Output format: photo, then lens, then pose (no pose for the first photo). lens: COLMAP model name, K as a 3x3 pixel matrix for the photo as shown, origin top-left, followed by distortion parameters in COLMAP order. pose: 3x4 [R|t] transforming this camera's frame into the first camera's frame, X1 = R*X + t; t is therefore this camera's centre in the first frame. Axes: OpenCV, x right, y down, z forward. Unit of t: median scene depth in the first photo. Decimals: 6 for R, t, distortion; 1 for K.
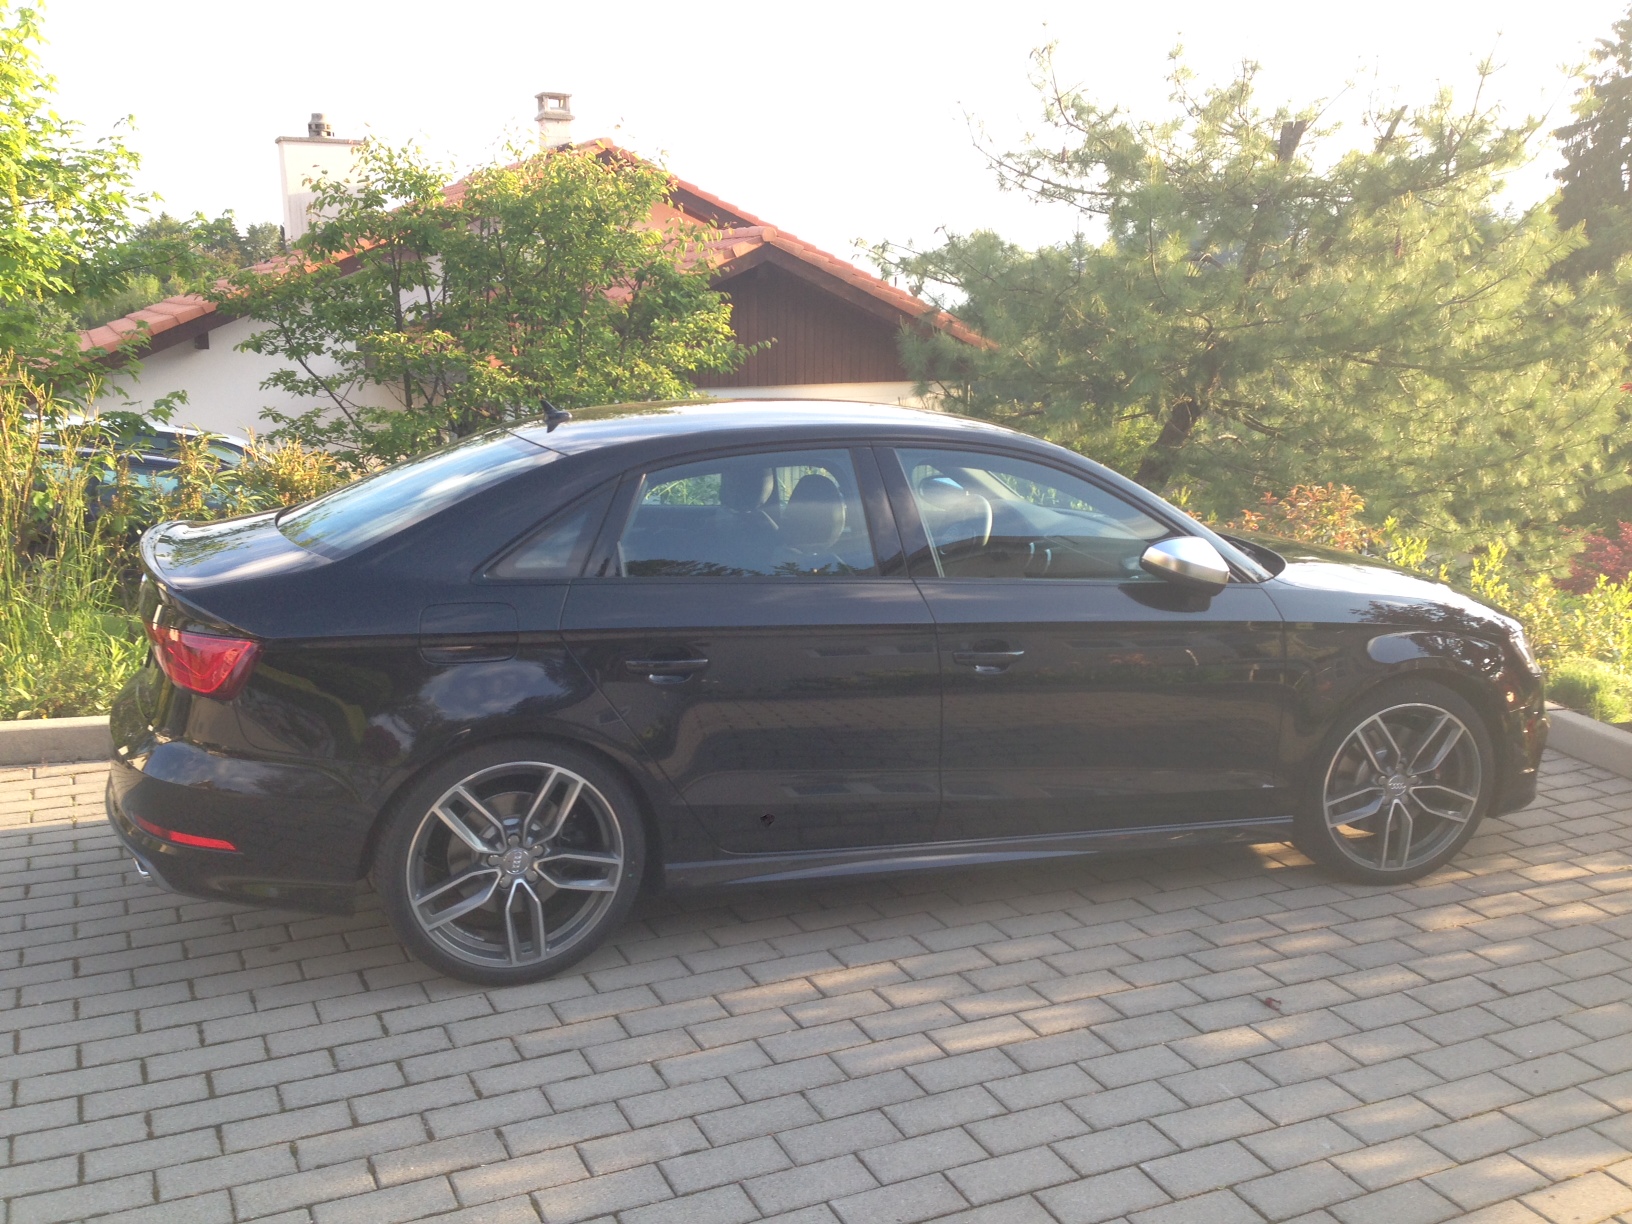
lens RADIAL K [[1566.4, 0, 816.0], [0, 1566.4, 612.0], [0, 0, 1]] dist [0.140059, -0.296565]
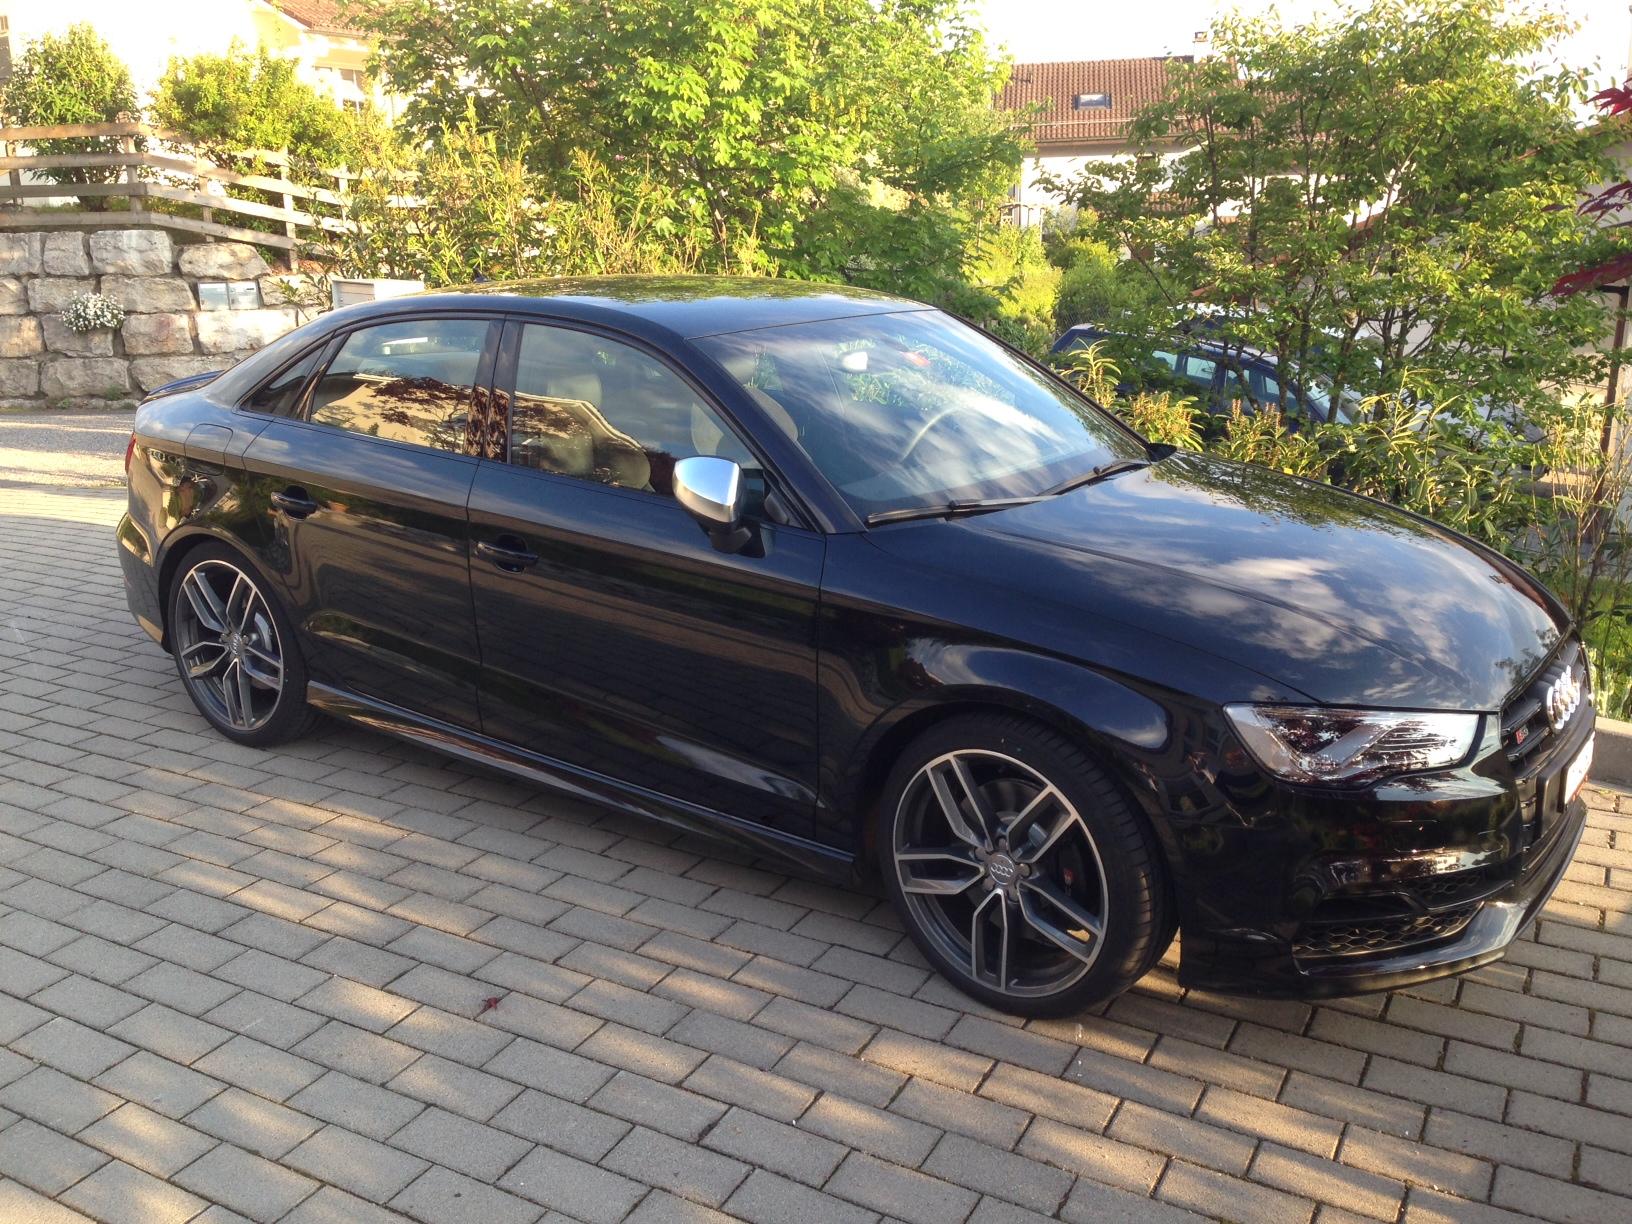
lens RADIAL K [[1554.8, 0, 816.0], [0, 1554.8, 612.0], [0, 0, 1]] dist [0.159104, -0.309748]
pose [[0.558976, 0.199313, -0.804873, 1.005200], [-0.145926, 0.979177, 0.141132, -0.099621], [0.816242, 0.038563, 0.576421, 0.643783]]
